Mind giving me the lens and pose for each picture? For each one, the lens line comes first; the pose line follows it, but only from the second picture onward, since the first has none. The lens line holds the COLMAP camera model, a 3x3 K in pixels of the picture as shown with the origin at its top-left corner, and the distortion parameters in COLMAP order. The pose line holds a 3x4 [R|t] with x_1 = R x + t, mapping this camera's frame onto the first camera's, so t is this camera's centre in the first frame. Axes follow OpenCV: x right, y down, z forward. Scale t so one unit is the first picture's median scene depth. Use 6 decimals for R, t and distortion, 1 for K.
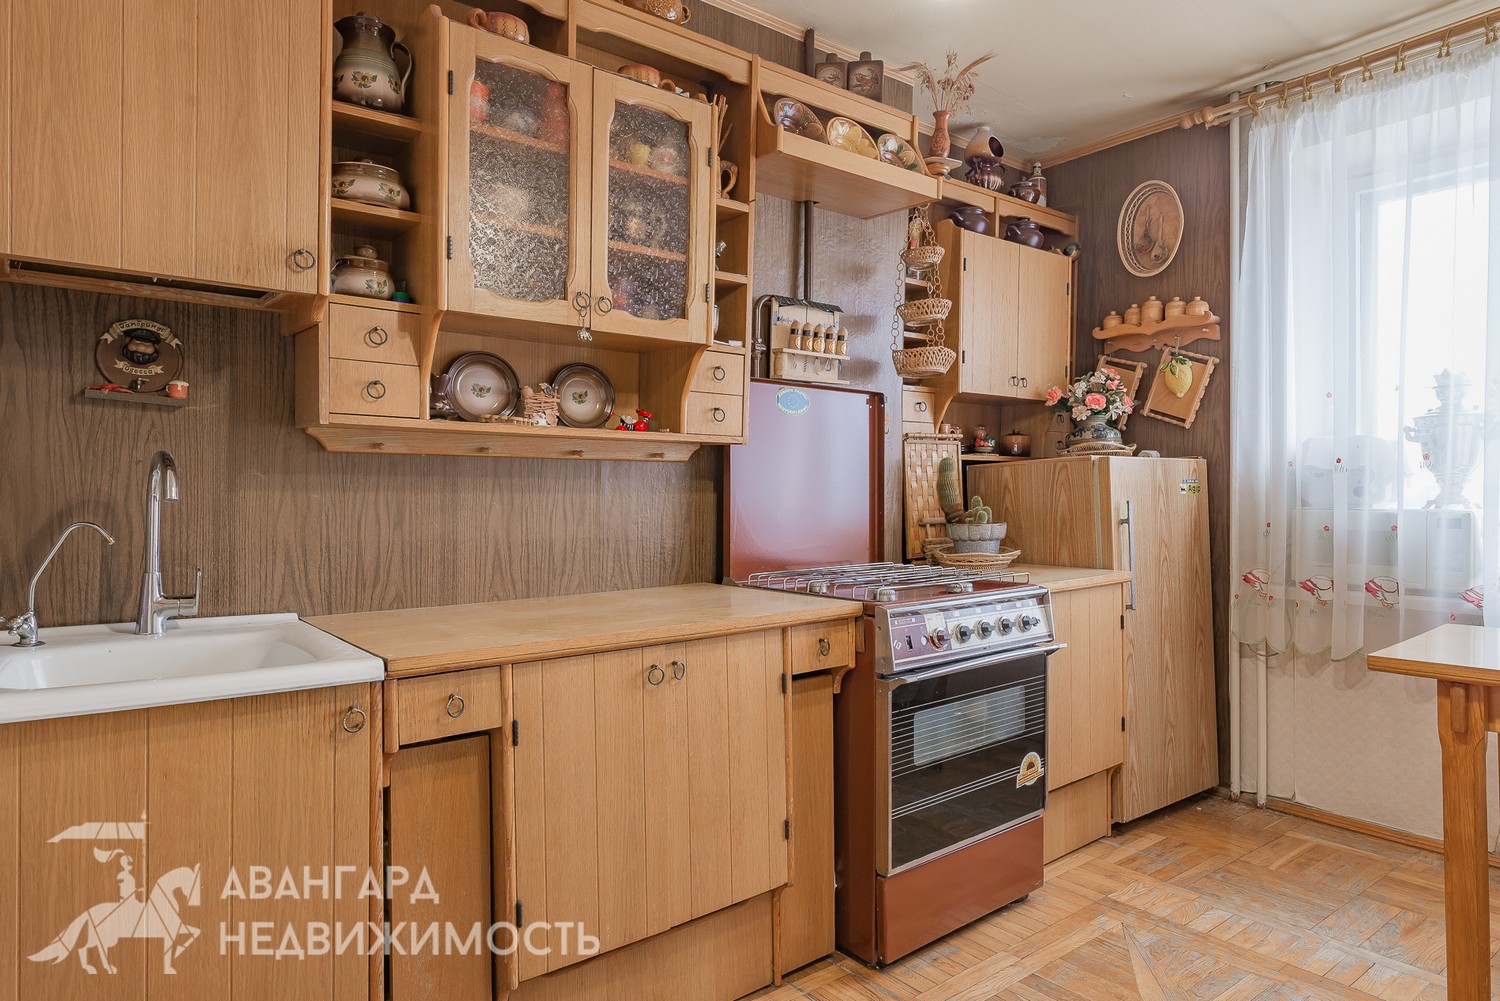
lens RADIAL K [[891.2, 0, 816.4], [0, 891.2, 518.4], [0, 0, 1]] dist [0.001554, -0.000483]
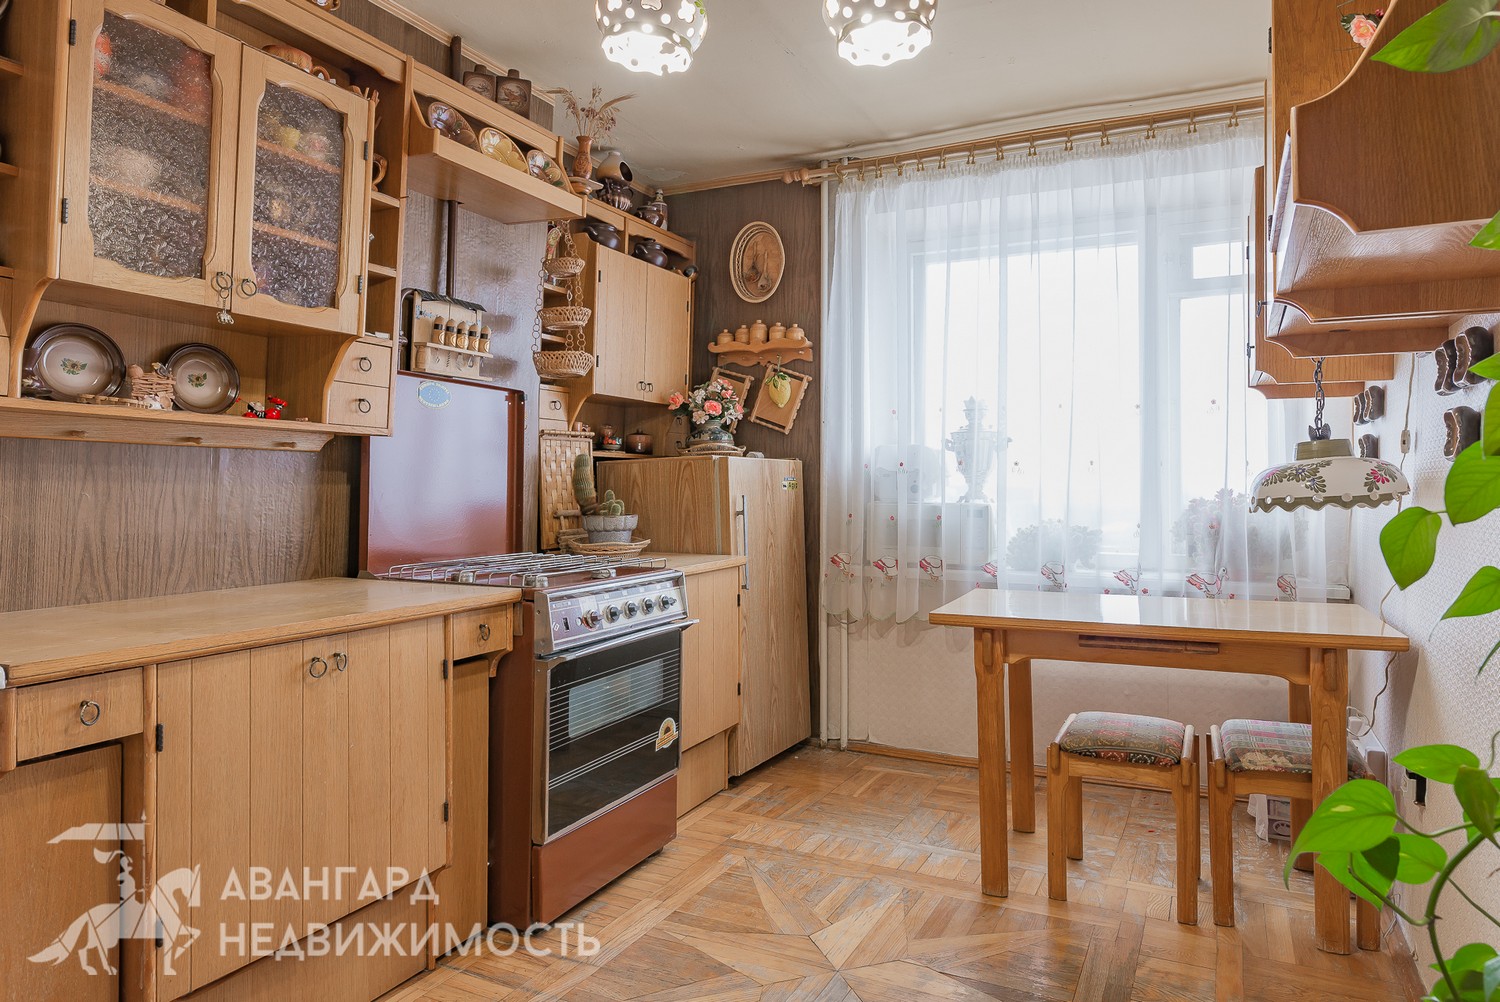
lens RADIAL K [[922.3, 0, 746.4], [0, 922.3, 498.2], [0, 0, 1]] dist [0.001231, -0.001596]
pose [[0.921184, 0.005148, 0.389093, -0.118203], [0.001600, 0.999854, -0.017015, 0.004821], [-0.389123, 0.016297, 0.921041, -0.111650]]
